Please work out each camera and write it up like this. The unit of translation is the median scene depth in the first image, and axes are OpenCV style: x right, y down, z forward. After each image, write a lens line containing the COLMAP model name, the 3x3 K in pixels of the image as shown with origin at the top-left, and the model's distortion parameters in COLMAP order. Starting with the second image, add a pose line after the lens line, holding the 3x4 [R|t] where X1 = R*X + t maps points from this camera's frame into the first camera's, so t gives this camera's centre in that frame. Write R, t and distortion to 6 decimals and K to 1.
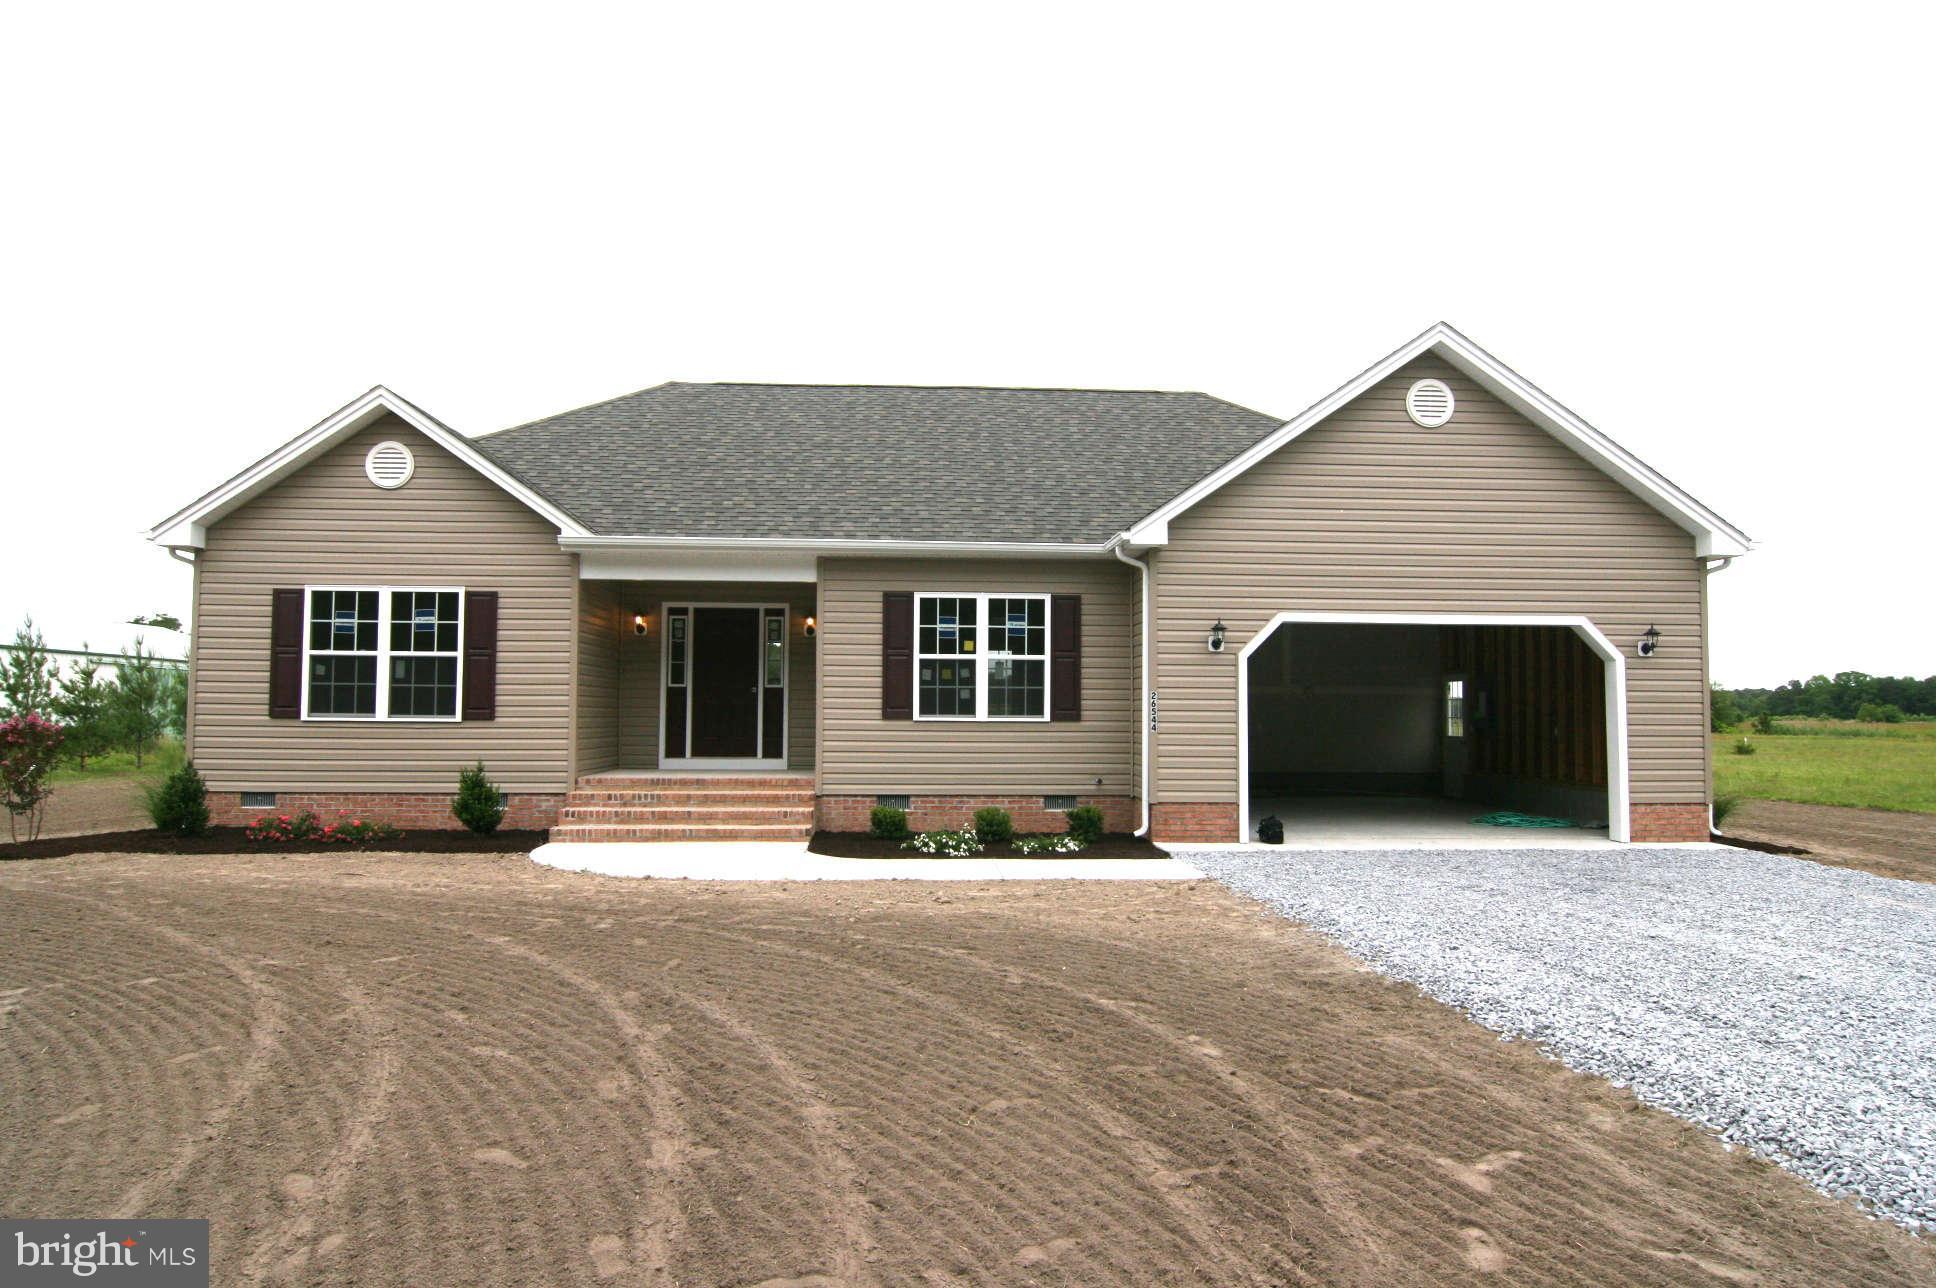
lens RADIAL K [[1097.6, 0, 963.9], [0, 1097.6, 656.5], [0, 0, 1]] dist [-0.007715, -0.010483]
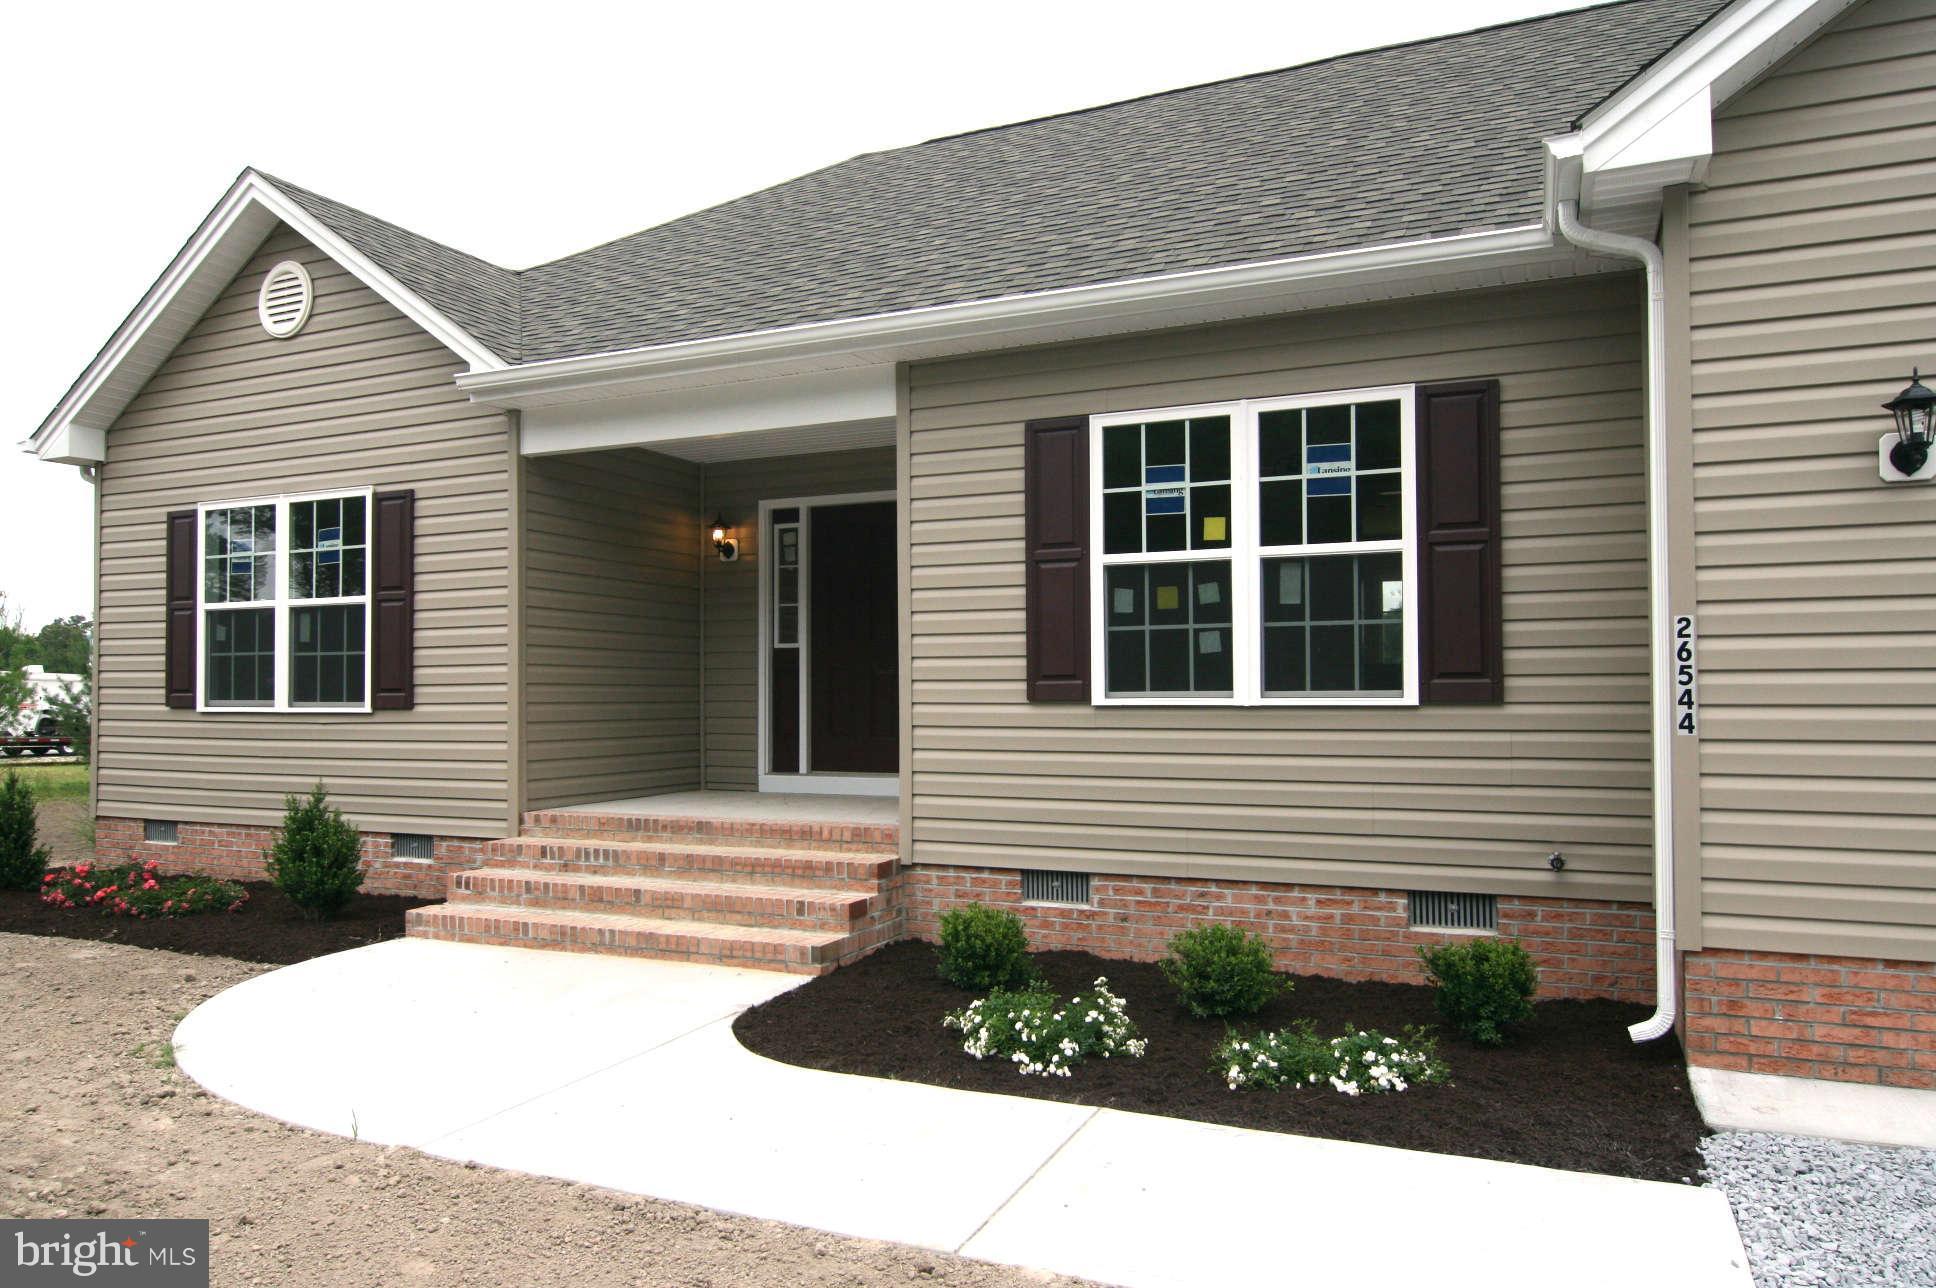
lens RADIAL K [[1292.4, 0, 968.4], [0, 1292.4, 656.0], [0, 0, 1]] dist [-0.004973, -0.003785]
pose [[0.891477, -0.023918, -0.452433, 0.144985], [0.034060, 0.999318, 0.014283, 0.029107], [0.451783, -0.028143, 0.891684, 0.511845]]
